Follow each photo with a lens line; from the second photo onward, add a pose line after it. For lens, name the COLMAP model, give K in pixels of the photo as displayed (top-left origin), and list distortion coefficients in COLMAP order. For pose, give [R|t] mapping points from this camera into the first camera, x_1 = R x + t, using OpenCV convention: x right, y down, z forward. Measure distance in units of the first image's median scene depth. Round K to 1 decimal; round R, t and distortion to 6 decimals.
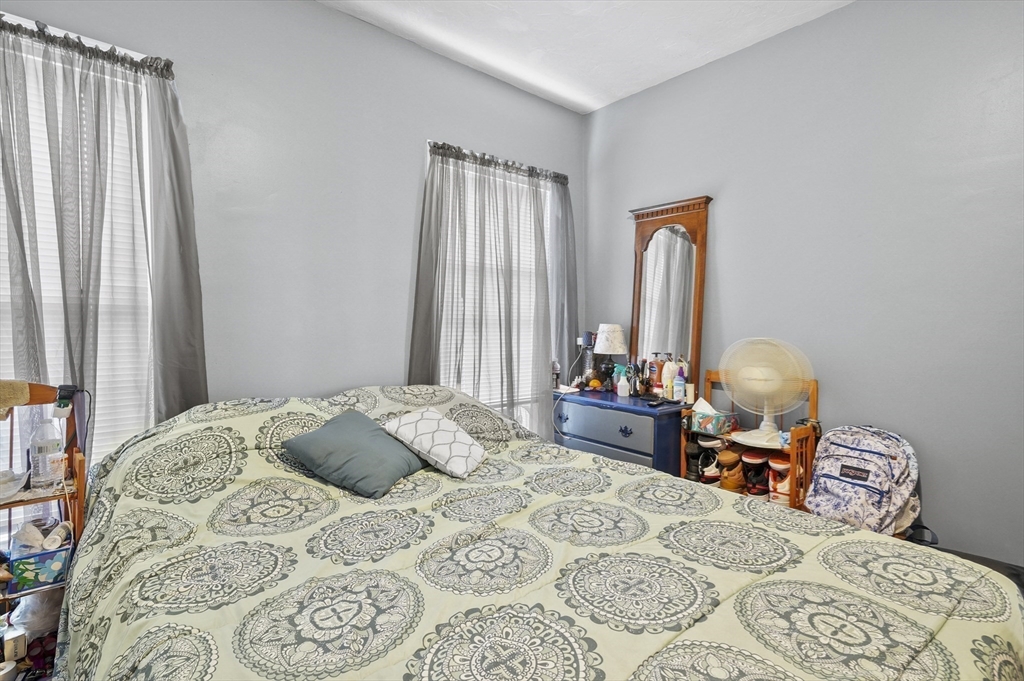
lens RADIAL K [[496.8, 0, 512.2], [0, 496.8, 324.4], [0, 0, 1]] dist [0.022256, 0.000286]
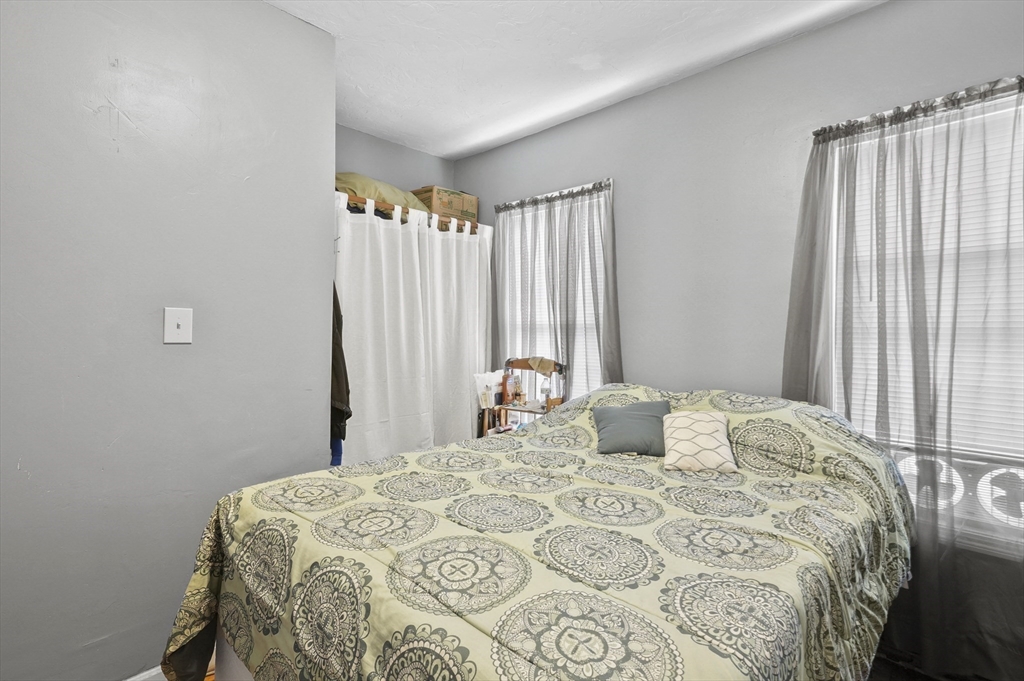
lens RADIAL K [[496.3, 0, 507.5], [0, 496.3, 339.3], [0, 0, 1]] dist [0.021266, 0.013967]
pose [[0.105001, 0.006045, -0.994454, 1.098608], [-0.007864, 0.999955, 0.005248, 0.012099], [0.994441, 0.007269, 0.105044, 0.572247]]
